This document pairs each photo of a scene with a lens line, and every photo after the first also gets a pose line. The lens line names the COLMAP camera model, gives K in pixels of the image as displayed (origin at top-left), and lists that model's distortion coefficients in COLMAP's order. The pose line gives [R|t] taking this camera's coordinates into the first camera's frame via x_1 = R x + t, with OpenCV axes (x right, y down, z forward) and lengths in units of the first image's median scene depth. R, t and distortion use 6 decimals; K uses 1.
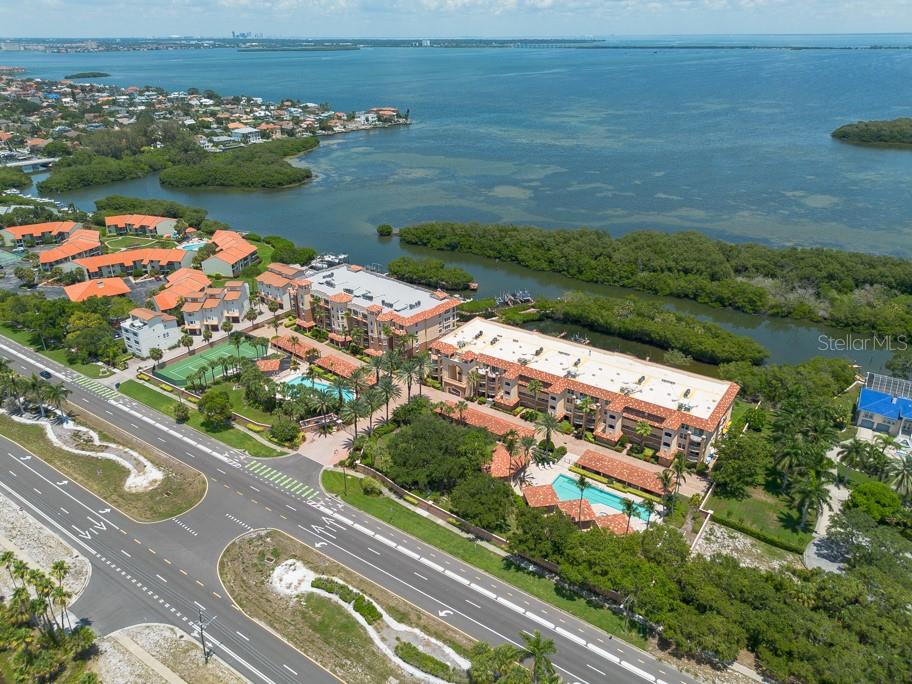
lens RADIAL K [[656.9, 0, 456.0], [0, 656.9, 342.0], [0, 0, 1]] dist [0.067976, -0.073326]
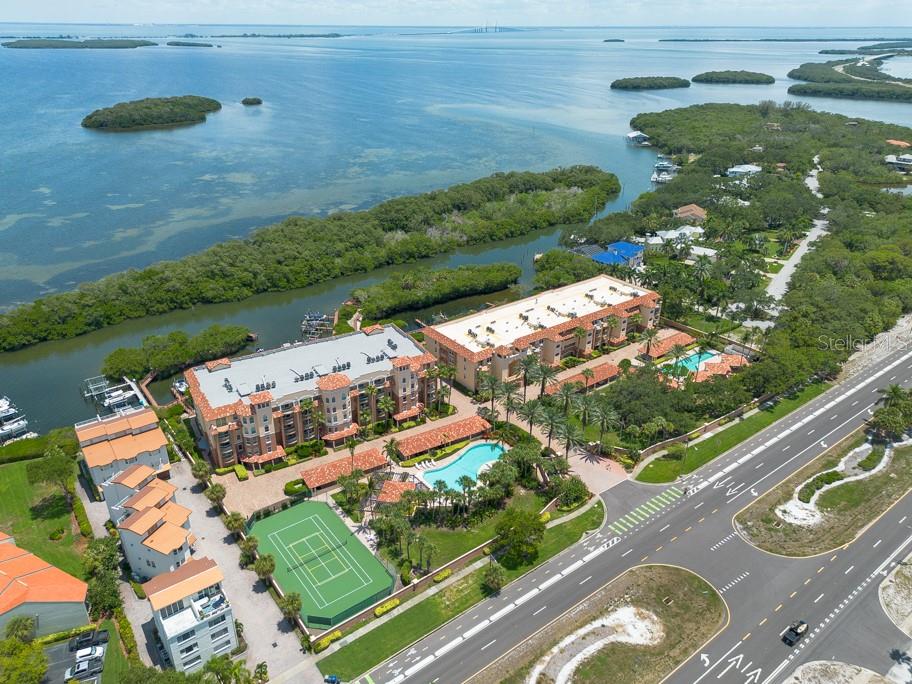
lens RADIAL K [[653.9, 0, 453.7], [0, 653.9, 344.2], [0, 0, 1]] dist [0.068479, -0.071371]
pose [[0.311010, -0.410596, 0.857137, -0.850669], [0.395596, 0.875951, 0.276068, -0.289265], [-0.864162, 0.253220, 0.434860, 0.634732]]
